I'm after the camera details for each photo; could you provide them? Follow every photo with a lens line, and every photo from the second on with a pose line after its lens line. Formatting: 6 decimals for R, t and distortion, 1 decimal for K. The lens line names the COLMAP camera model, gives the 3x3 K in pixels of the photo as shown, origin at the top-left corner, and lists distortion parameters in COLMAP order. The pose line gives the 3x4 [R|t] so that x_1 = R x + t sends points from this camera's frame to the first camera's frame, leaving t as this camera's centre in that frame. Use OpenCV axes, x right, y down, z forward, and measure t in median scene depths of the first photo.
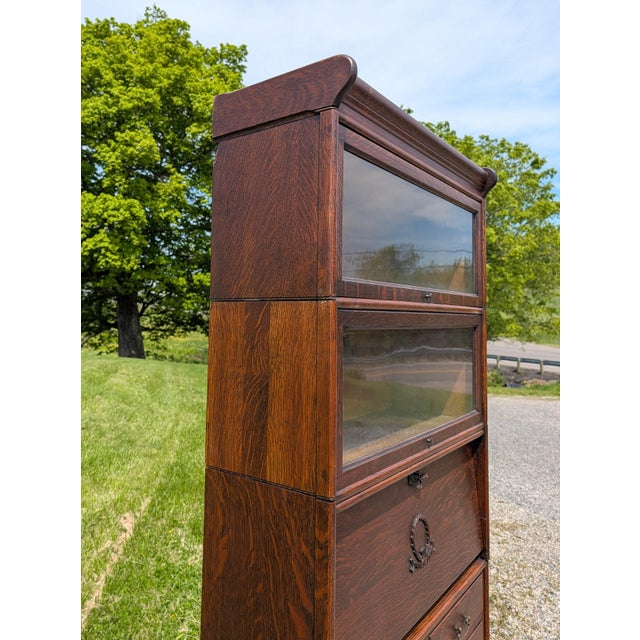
lens RADIAL K [[485.9, 0, 296.6], [0, 485.9, 284.3], [0, 0, 1]] dist [-0.004679, -0.003654]
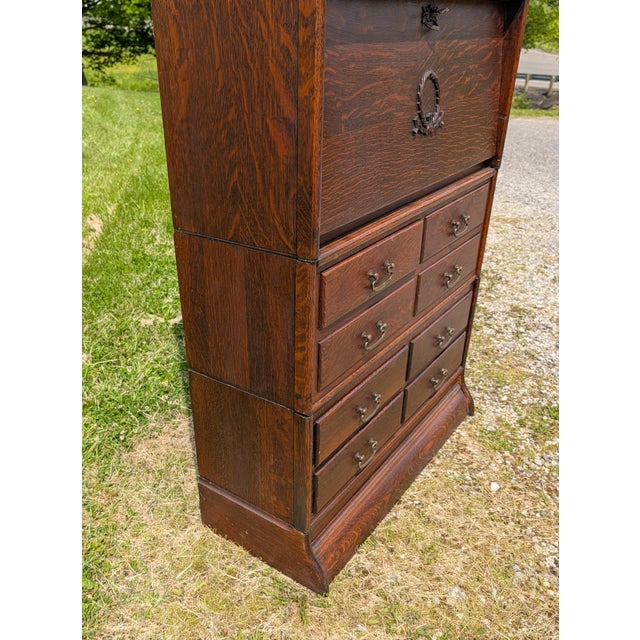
lens RADIAL K [[549.7, 0, 286.4], [0, 549.7, 346.2], [0, 0, 1]] dist [-0.012048, 0.019831]
pose [[0.999687, -0.024641, 0.004230, 0.001052], [0.018451, 0.841284, 0.540279, 0.153045], [-0.016872, -0.540032, 0.841475, 0.000780]]
